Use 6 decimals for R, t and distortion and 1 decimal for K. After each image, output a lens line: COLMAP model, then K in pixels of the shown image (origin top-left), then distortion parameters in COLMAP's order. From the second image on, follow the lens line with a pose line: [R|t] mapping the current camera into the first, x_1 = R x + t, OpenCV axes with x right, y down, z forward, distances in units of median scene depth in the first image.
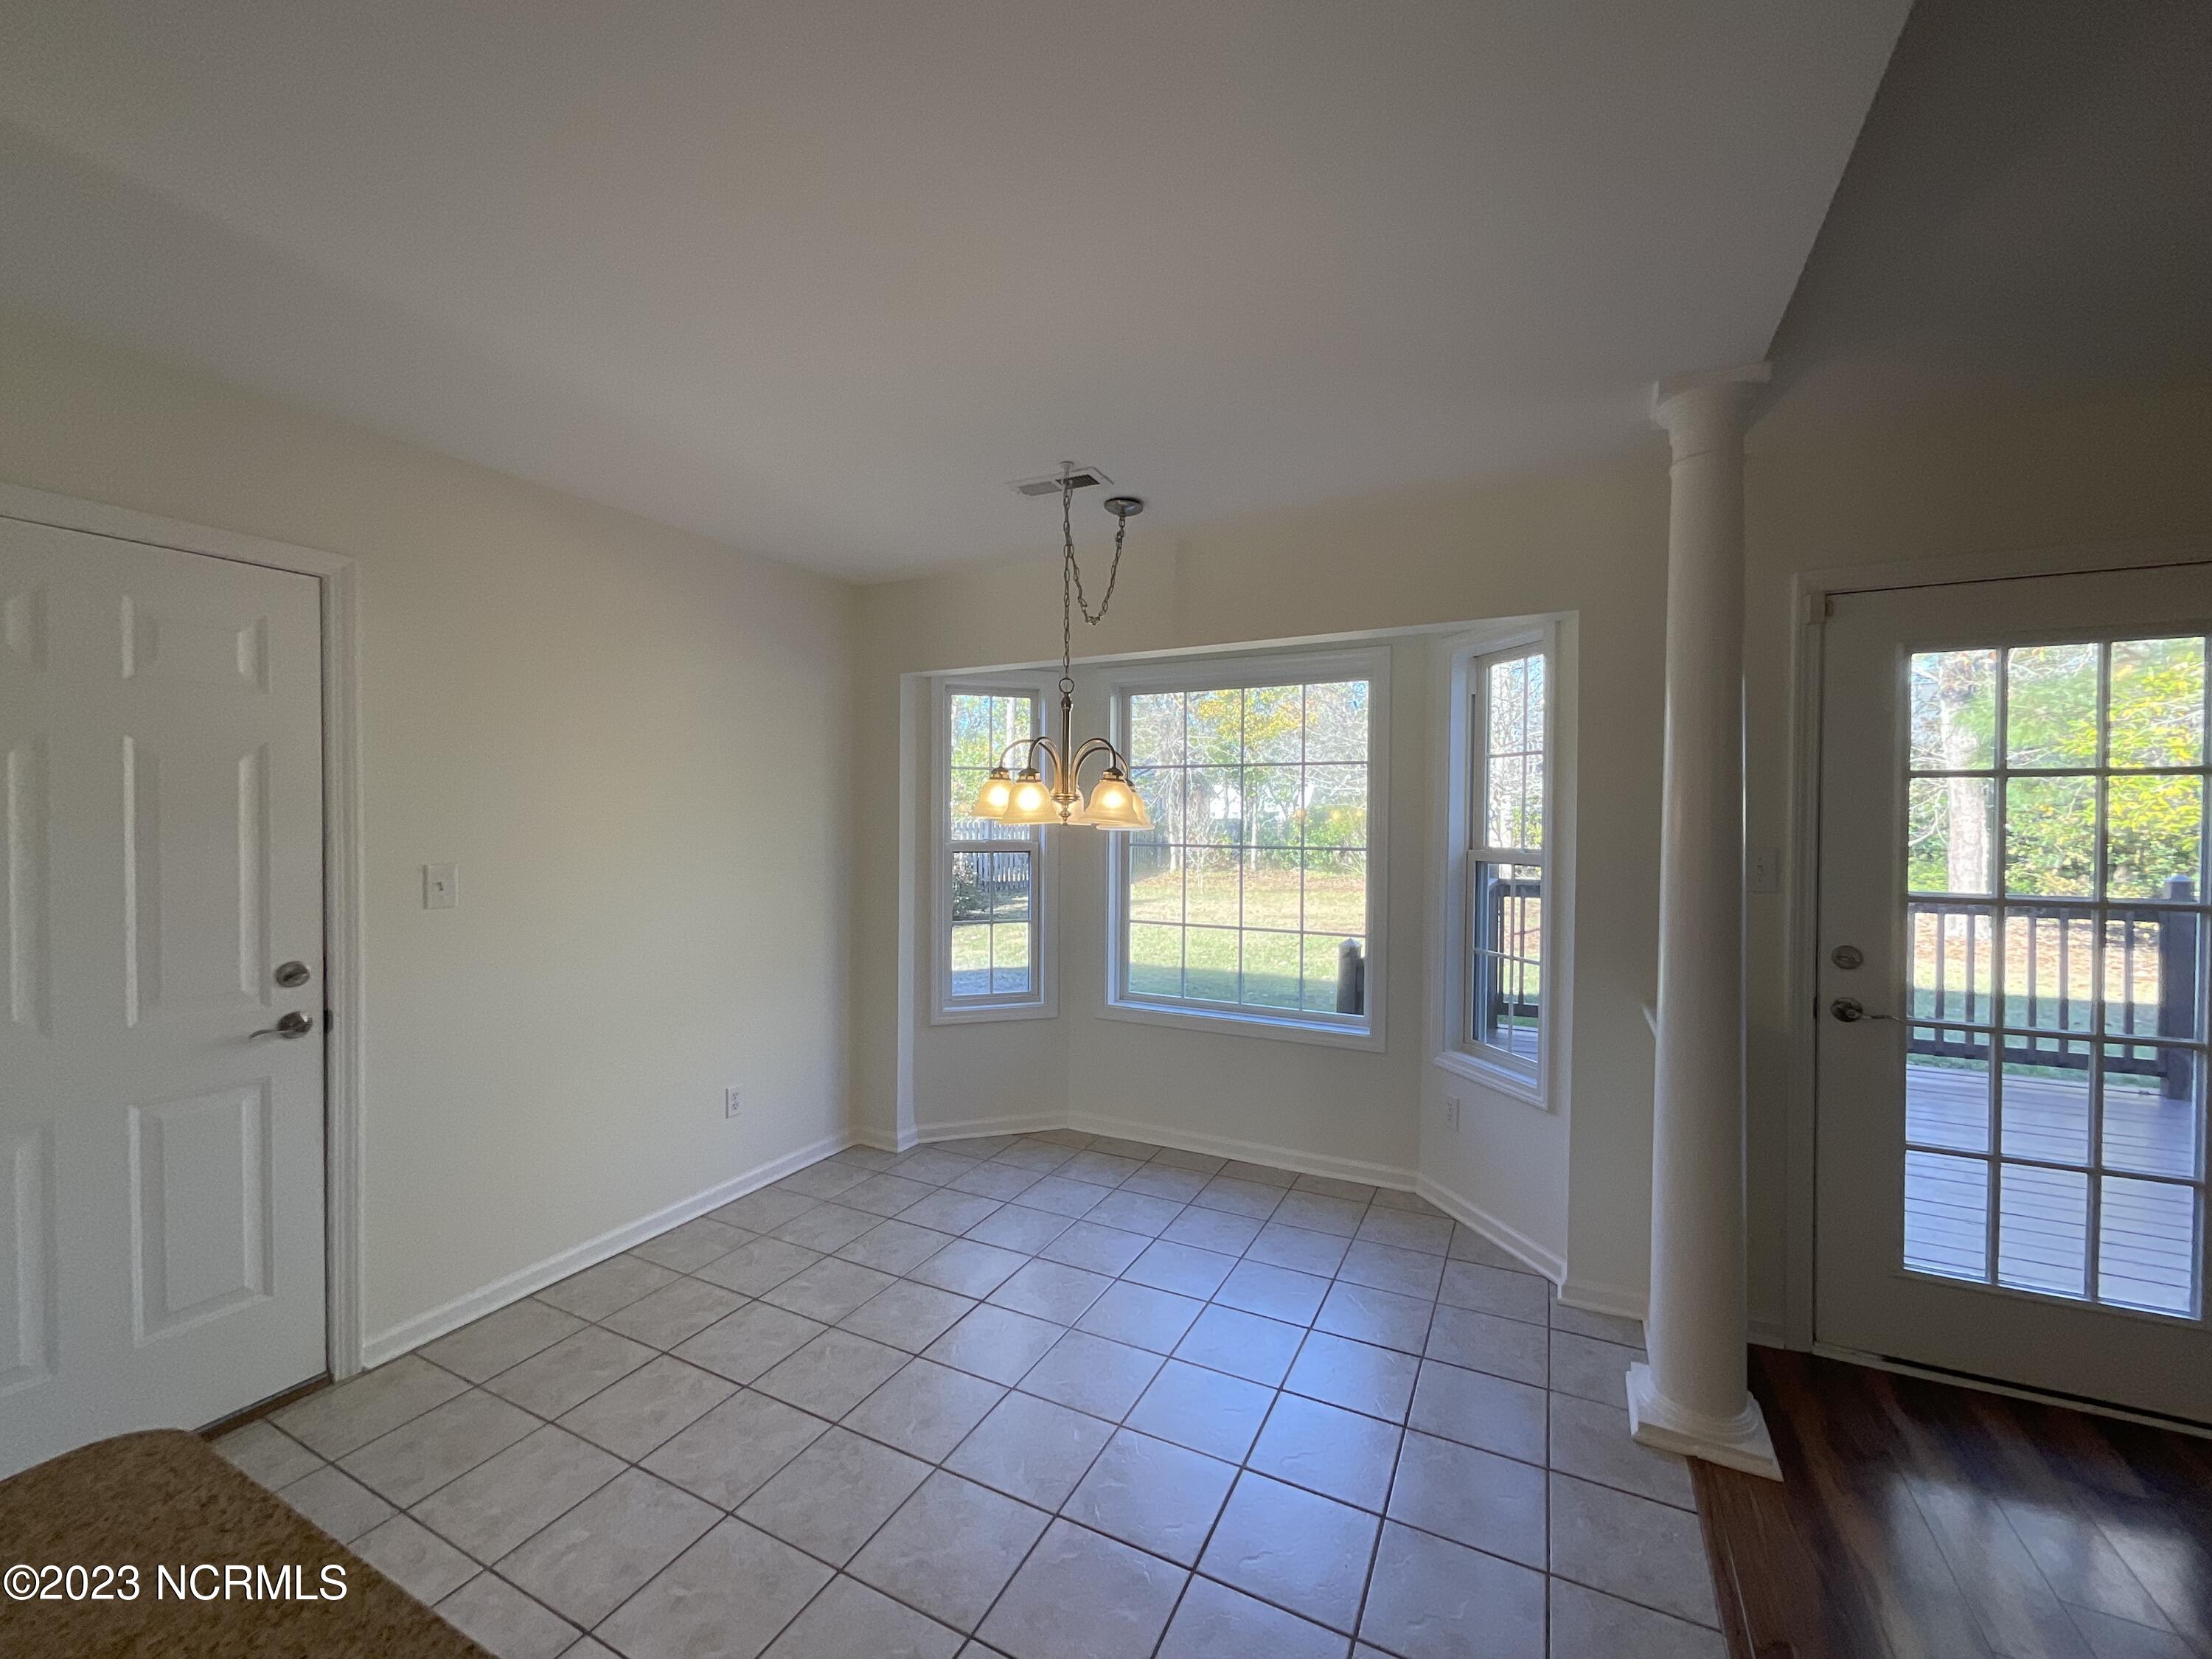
lens RADIAL K [[888.6, 0, 1110.8], [0, 888.6, 828.7], [0, 0, 1]] dist [0.001684, 0.001076]
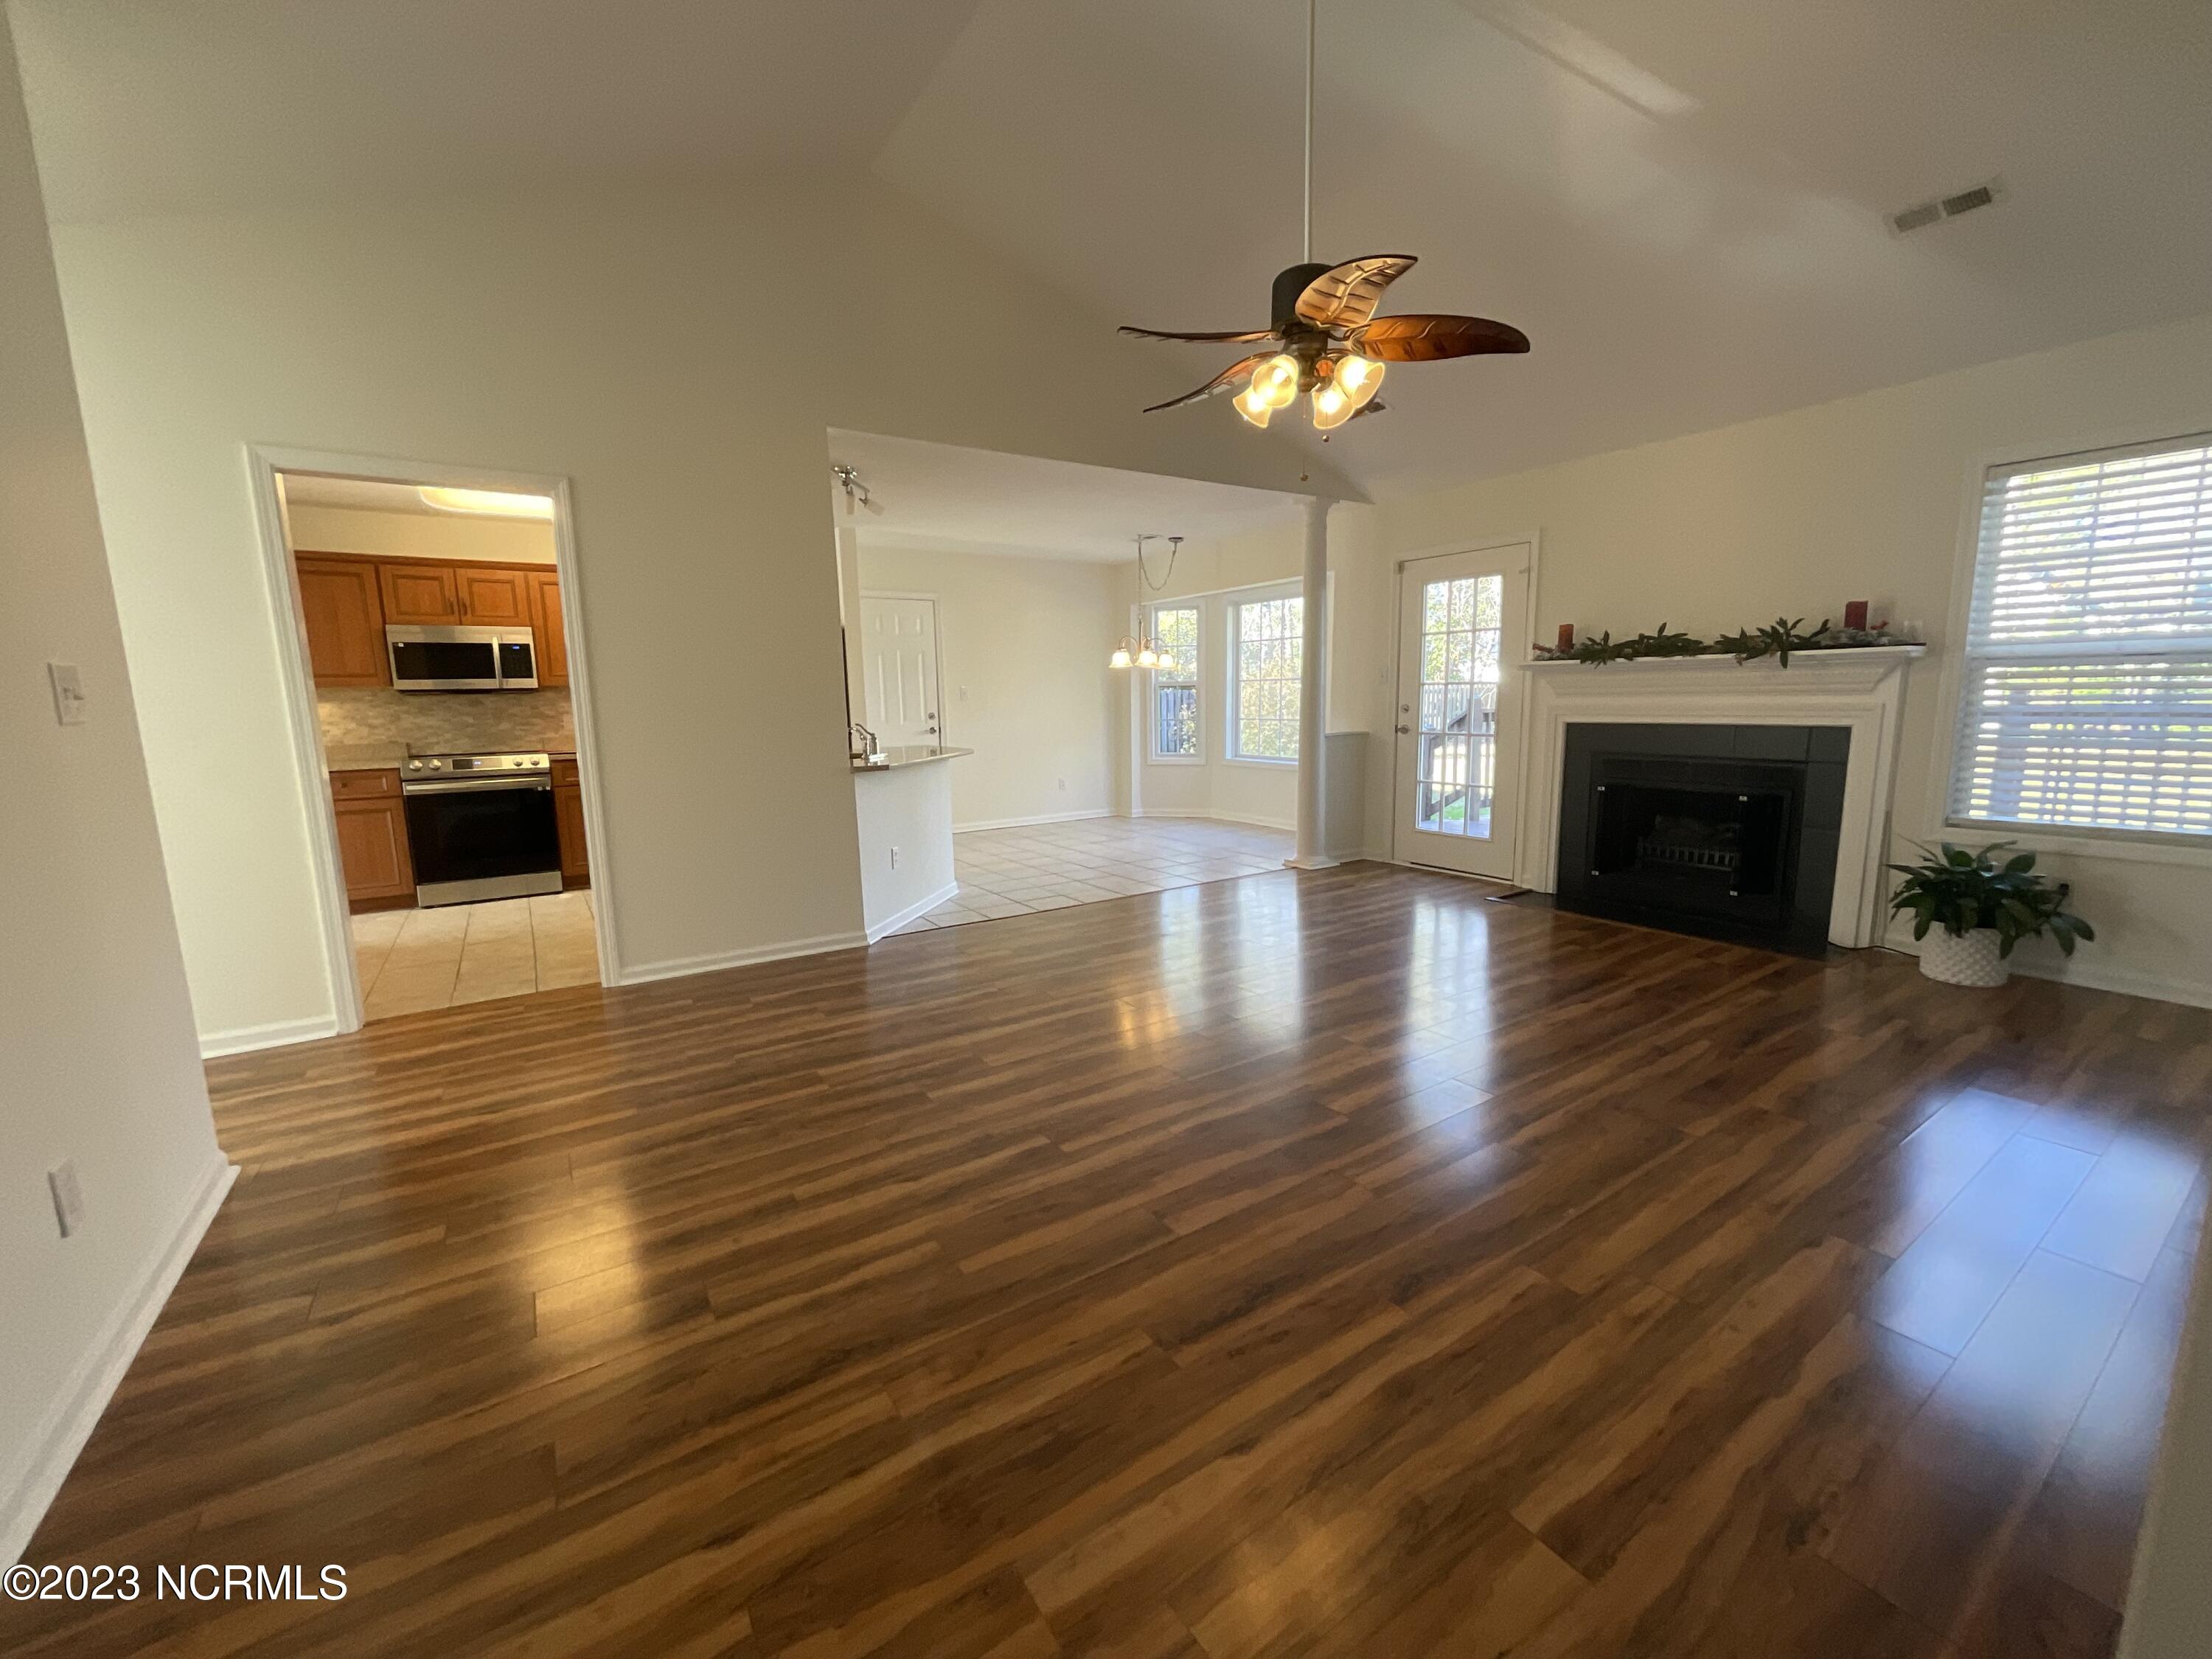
lens RADIAL K [[888.6, 0, 1102.6], [0, 888.6, 828.7], [0, 0, 1]] dist [0.001684, 0.001076]
pose [[0.866402, 0.067451, -0.494771, 1.358337], [-0.005117, 0.991982, 0.126275, 0.170510], [0.499321, -0.106873, 0.859800, -1.648714]]
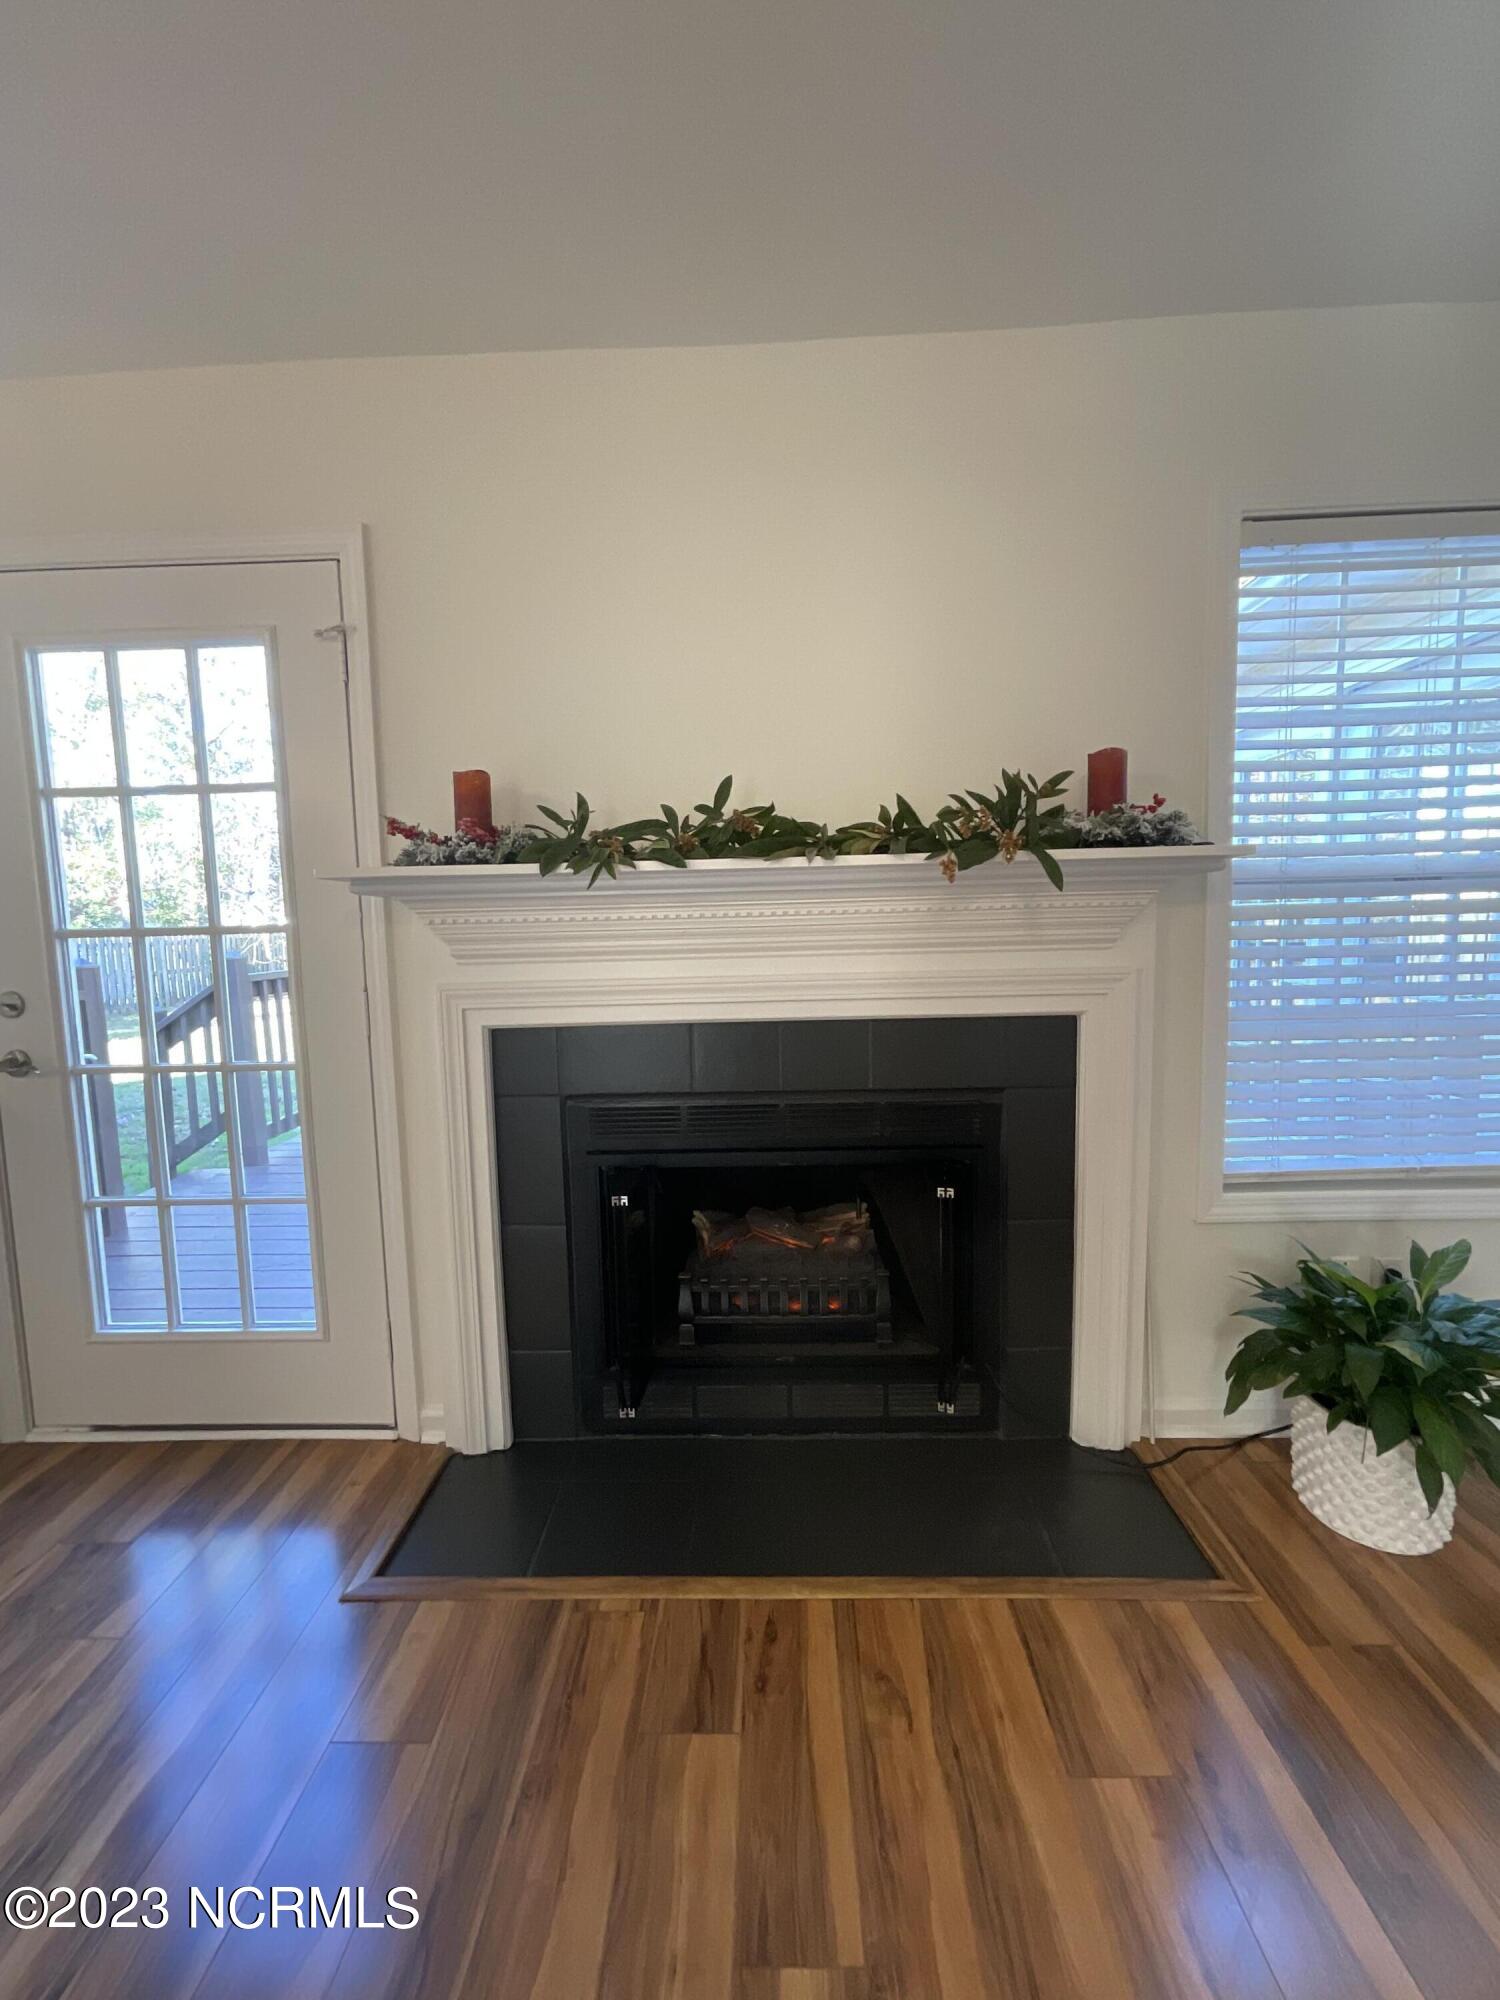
lens RADIAL K [[803.5, 0, 760.5], [0, 803.5, 1000.6], [0, 0, 1]] dist [0.001684, 0.001076]
pose [[0.902165, -0.055374, 0.427823, 1.157980], [0.030913, 0.997476, 0.063919, 0.115285], [-0.430283, -0.044441, 0.901599, -0.039232]]
